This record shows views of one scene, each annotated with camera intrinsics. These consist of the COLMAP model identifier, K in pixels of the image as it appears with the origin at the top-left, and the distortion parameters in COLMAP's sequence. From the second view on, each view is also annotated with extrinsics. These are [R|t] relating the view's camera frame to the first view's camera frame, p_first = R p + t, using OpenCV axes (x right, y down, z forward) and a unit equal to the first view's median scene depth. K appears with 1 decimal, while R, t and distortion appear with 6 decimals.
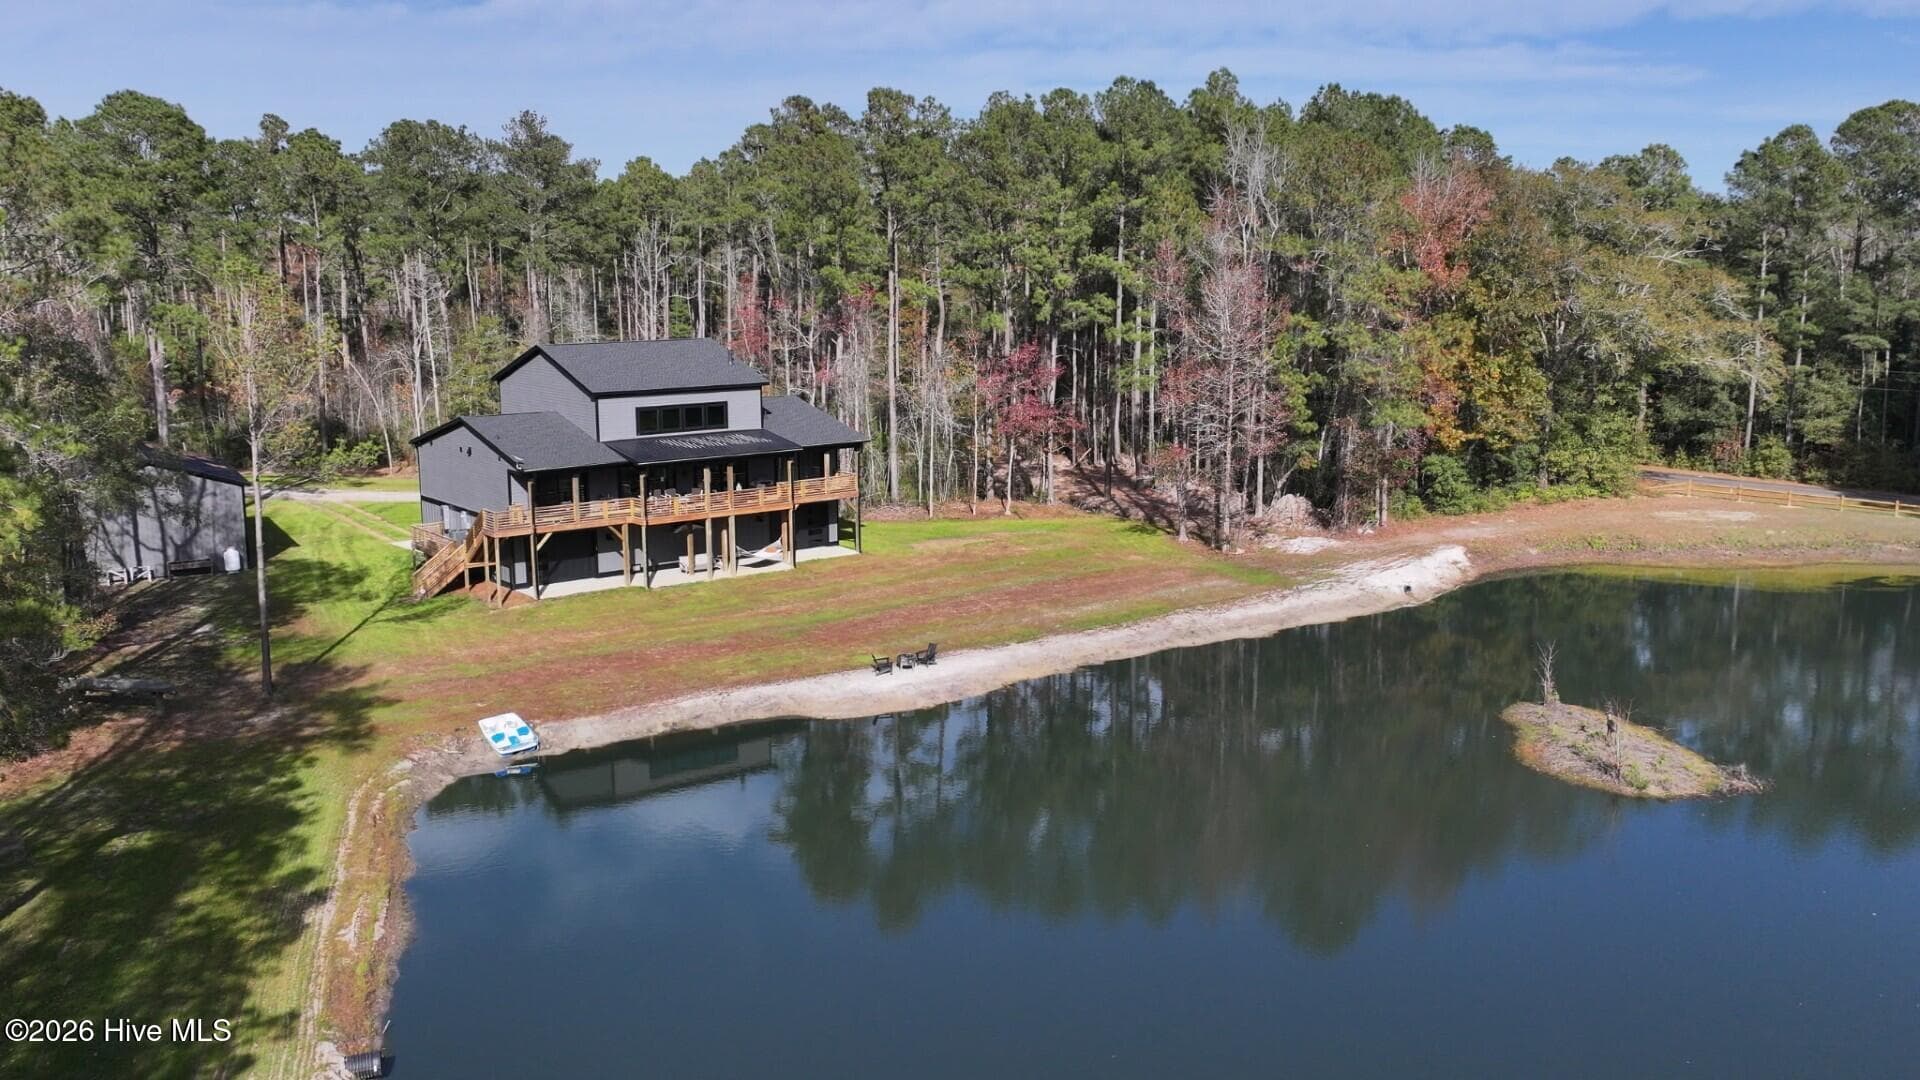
lens RADIAL K [[1634.2, 0, 960.3], [0, 1634.2, 536.7], [0, 0, 1]] dist [0.022051, -0.011800]
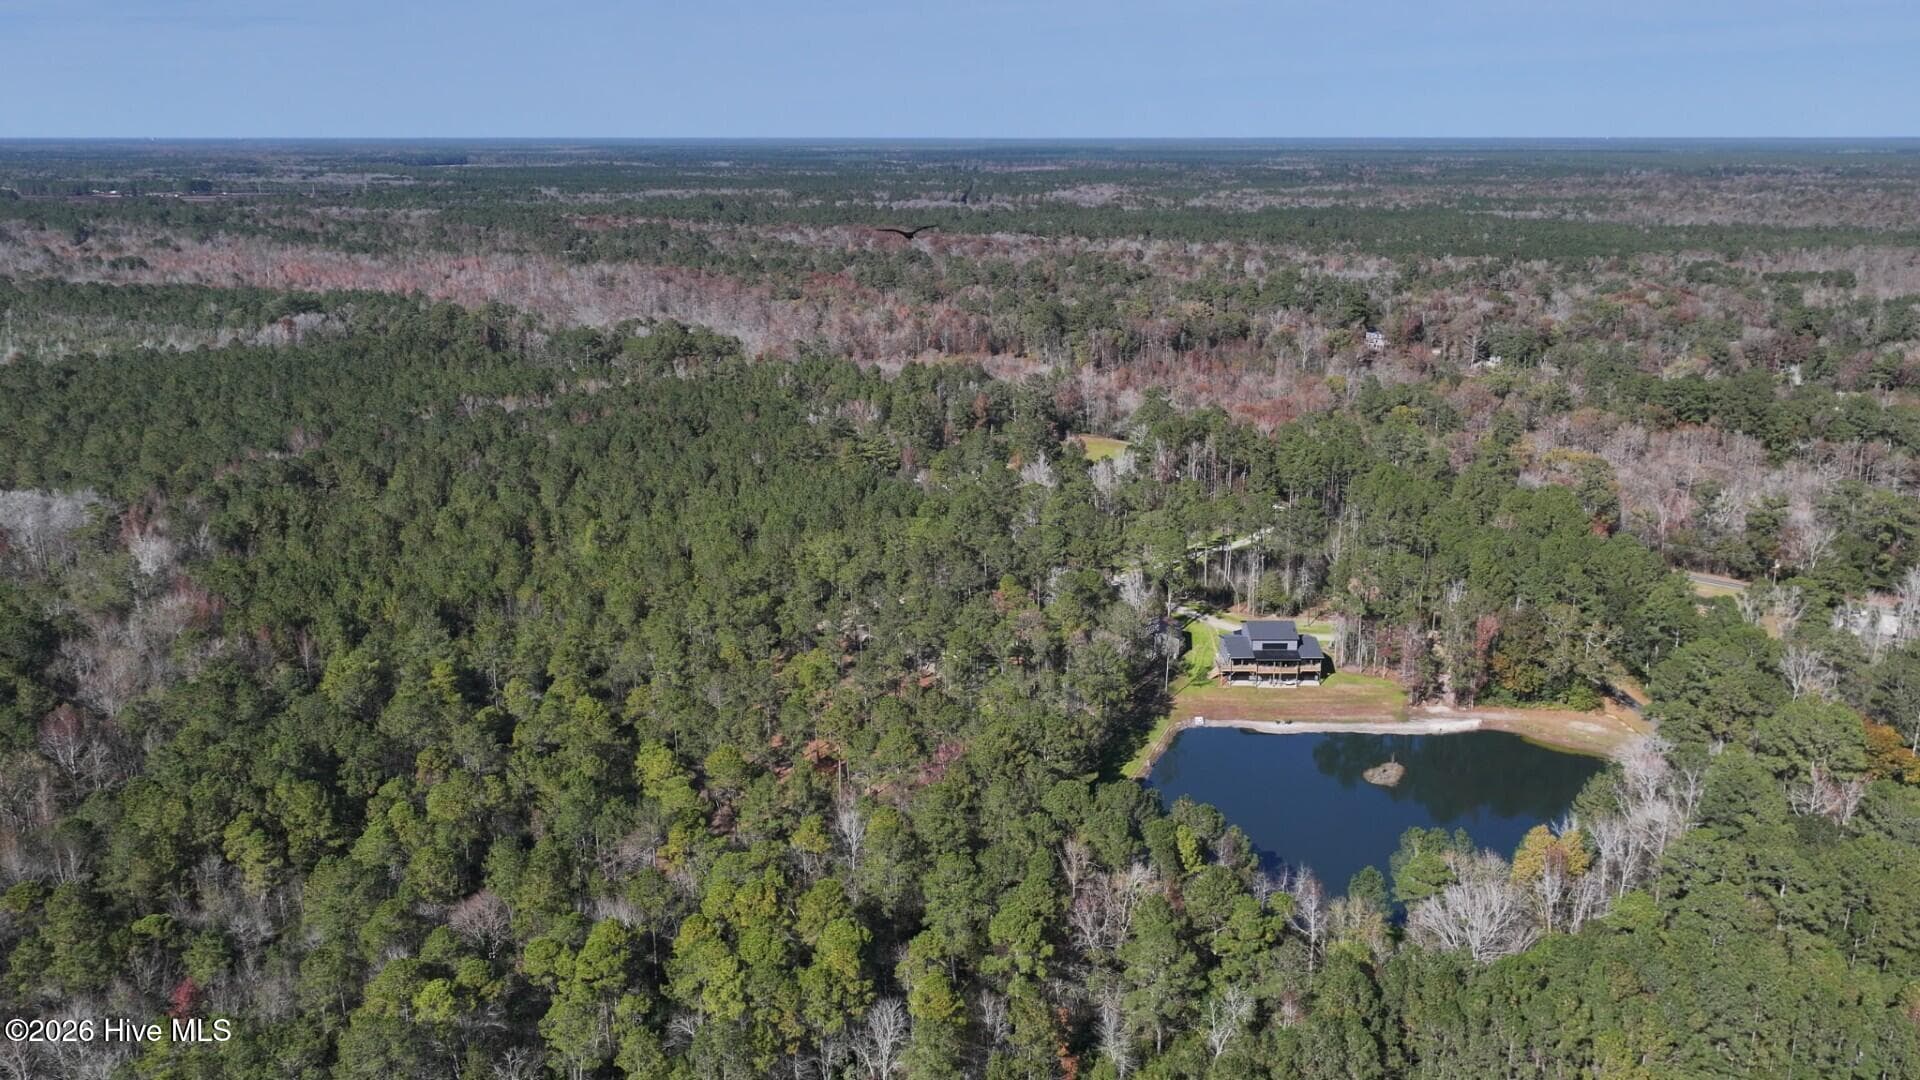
lens RADIAL K [[1579.1, 0, 955.8], [0, 1579.1, 540.9], [0, 0, 1]] dist [0.018287, 0.003738]
pose [[0.788542, 0.167976, -0.591596, 1.495580], [-0.109405, 0.984946, 0.133837, -0.774525], [0.605171, -0.040813, 0.795049, -2.612239]]
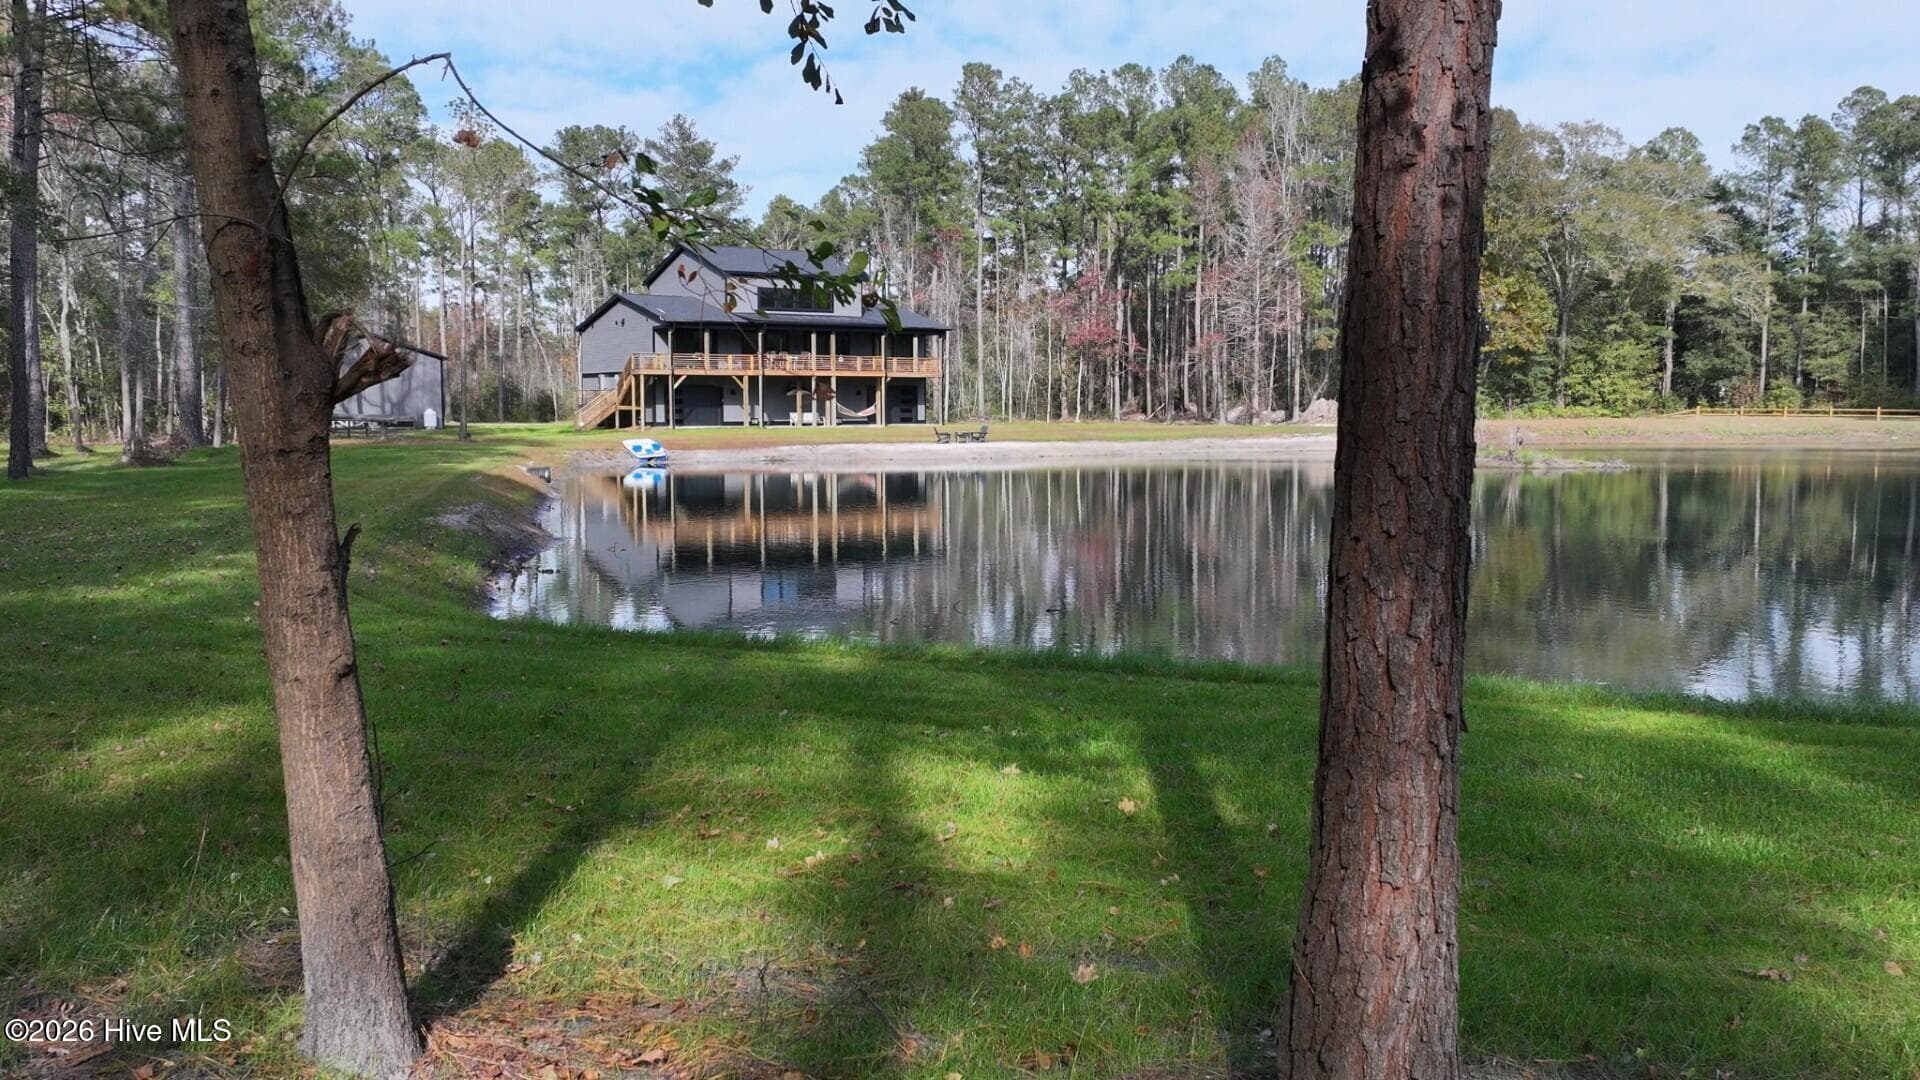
lens RADIAL K [[1634.2, 0, 956.4], [0, 1634.2, 545.5], [0, 0, 1]] dist [0.022051, -0.011800]
pose [[0.995878, 0.012084, -0.089891, 0.059446], [-0.019715, 0.996228, -0.084503, 0.208870], [0.088531, 0.085927, 0.992360, -0.175424]]
